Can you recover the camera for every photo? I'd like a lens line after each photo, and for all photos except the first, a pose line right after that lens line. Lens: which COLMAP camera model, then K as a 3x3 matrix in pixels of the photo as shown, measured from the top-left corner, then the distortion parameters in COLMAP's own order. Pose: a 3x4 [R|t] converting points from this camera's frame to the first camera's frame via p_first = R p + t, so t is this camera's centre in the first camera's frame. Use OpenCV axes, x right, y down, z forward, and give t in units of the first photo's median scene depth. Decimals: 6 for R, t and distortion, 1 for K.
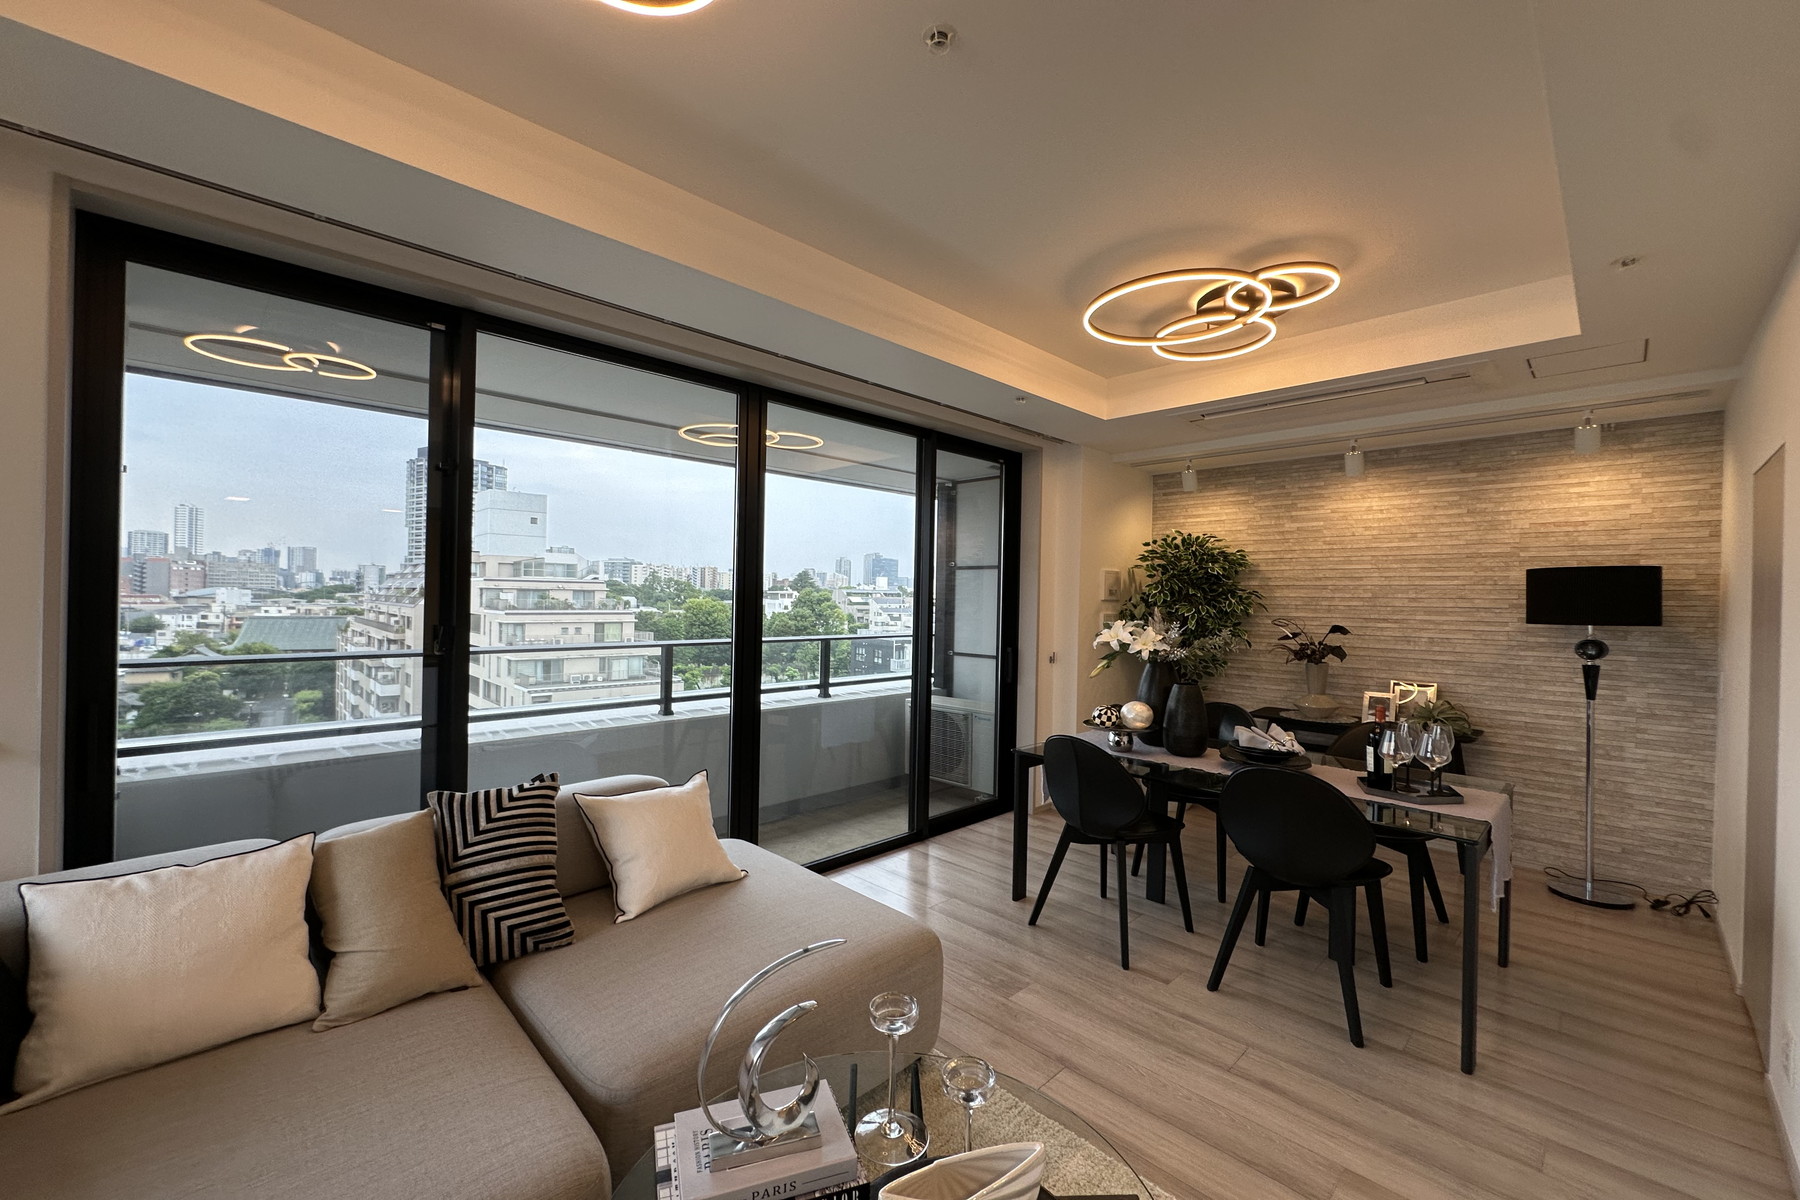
lens RADIAL K [[725.0, 0, 894.7], [0, 725.0, 602.1], [0, 0, 1]] dist [-0.000295, -0.000261]
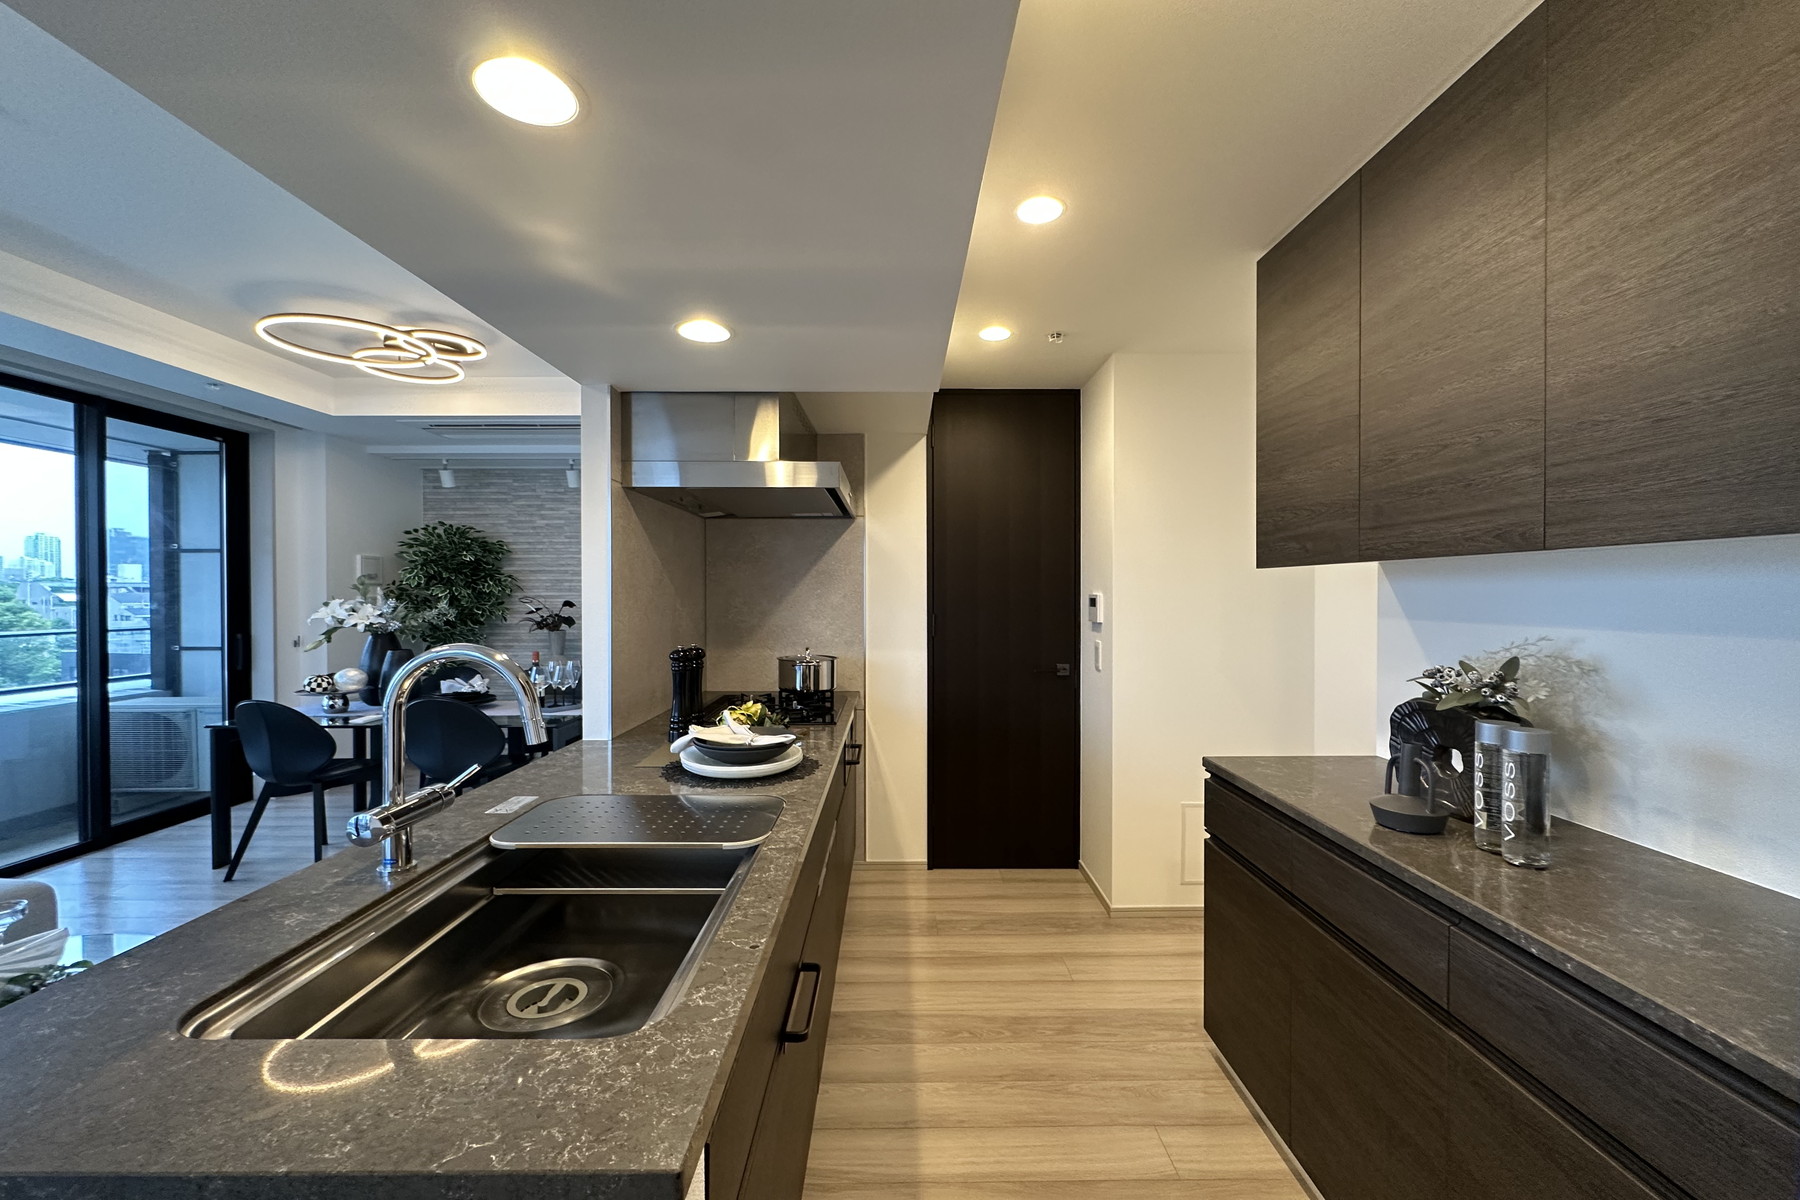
lens RADIAL K [[725.0, 0, 894.7], [0, 725.0, 602.1], [0, 0, 1]] dist [-0.000295, -0.000261]
pose [[0.700595, -0.028007, 0.713009, 0.092967], [0.018371, 0.999606, 0.021214, 0.017899], [-0.713323, -0.001764, 0.700833, -0.336584]]
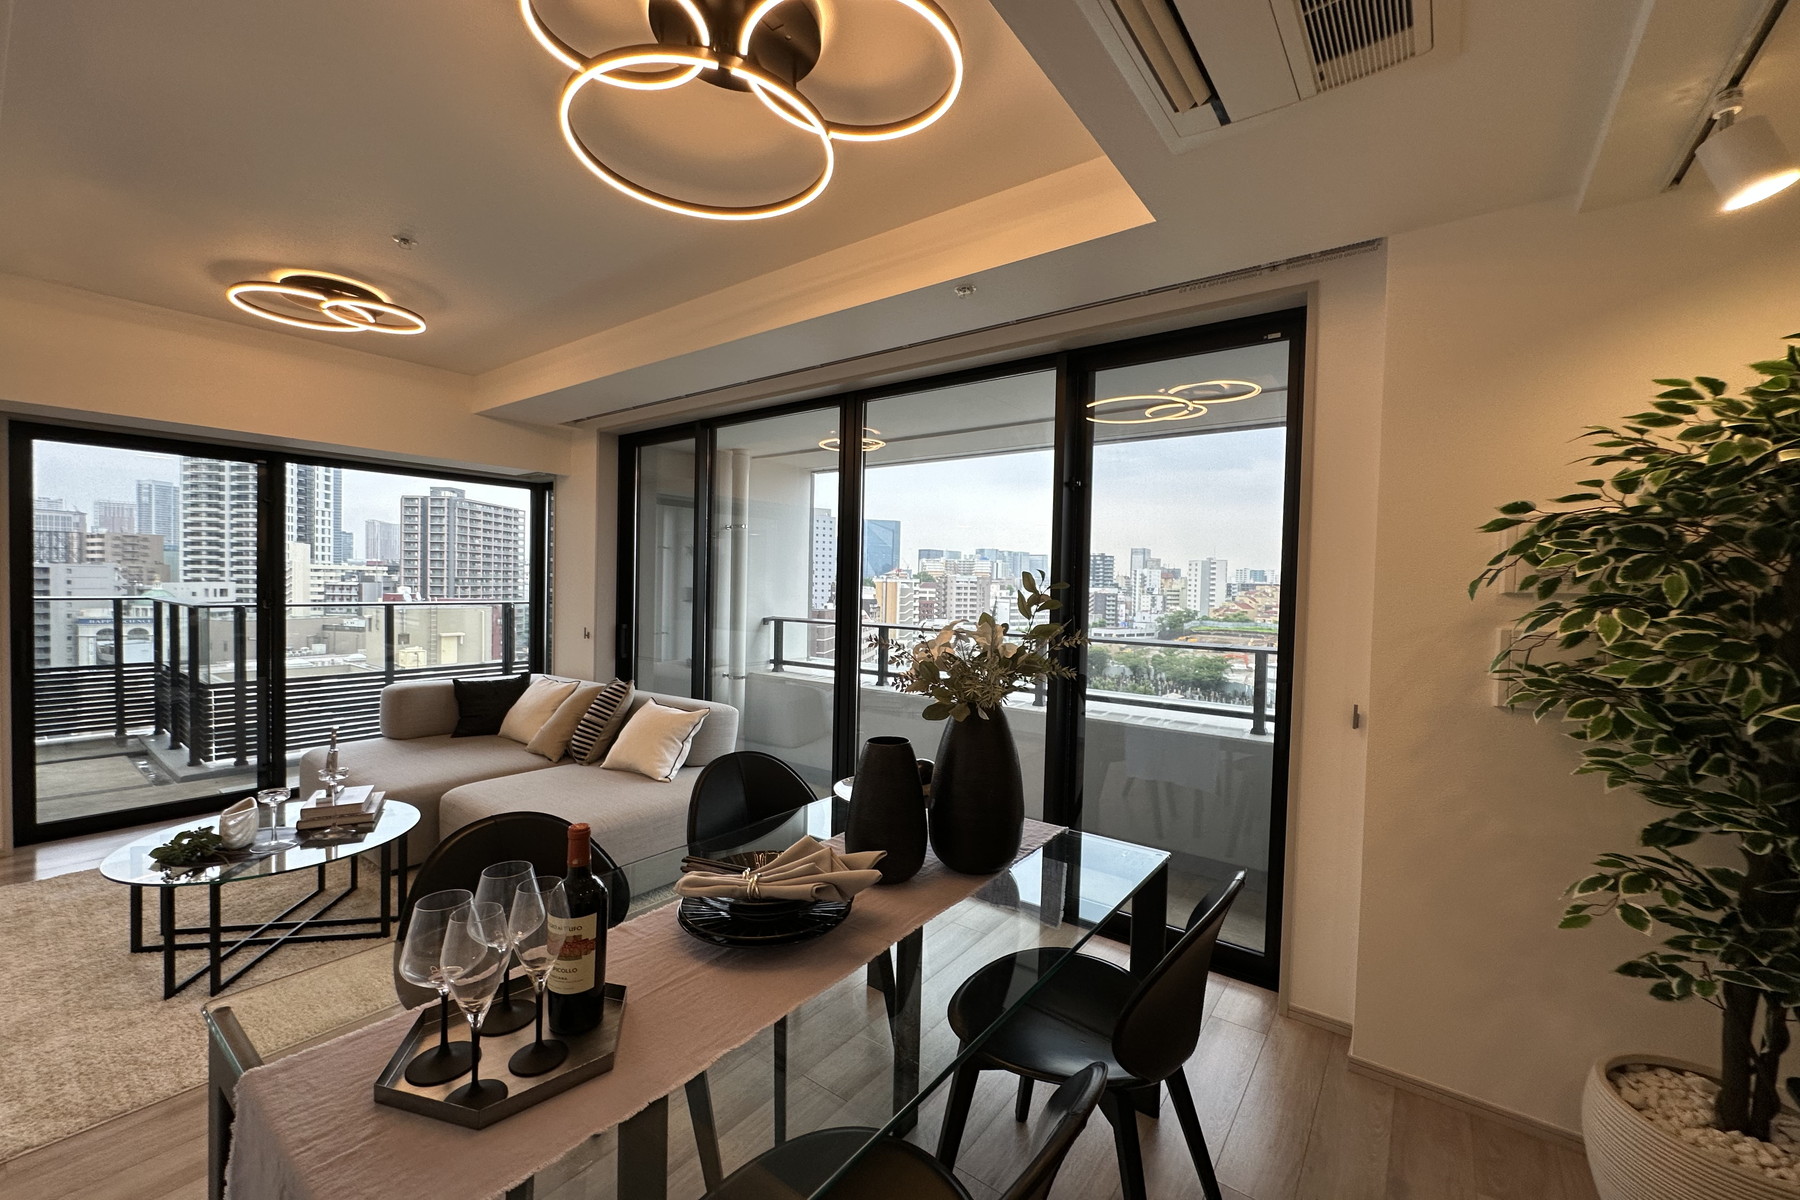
lens RADIAL K [[725.0, 0, 894.7], [0, 725.0, 602.1], [0, 0, 1]] dist [-0.000295, -0.000261]
pose [[0.149757, 0.013721, -0.988628, 0.698251], [-0.023824, 0.999663, 0.010265, 0.006021], [0.988436, 0.022016, 0.150034, 0.690041]]
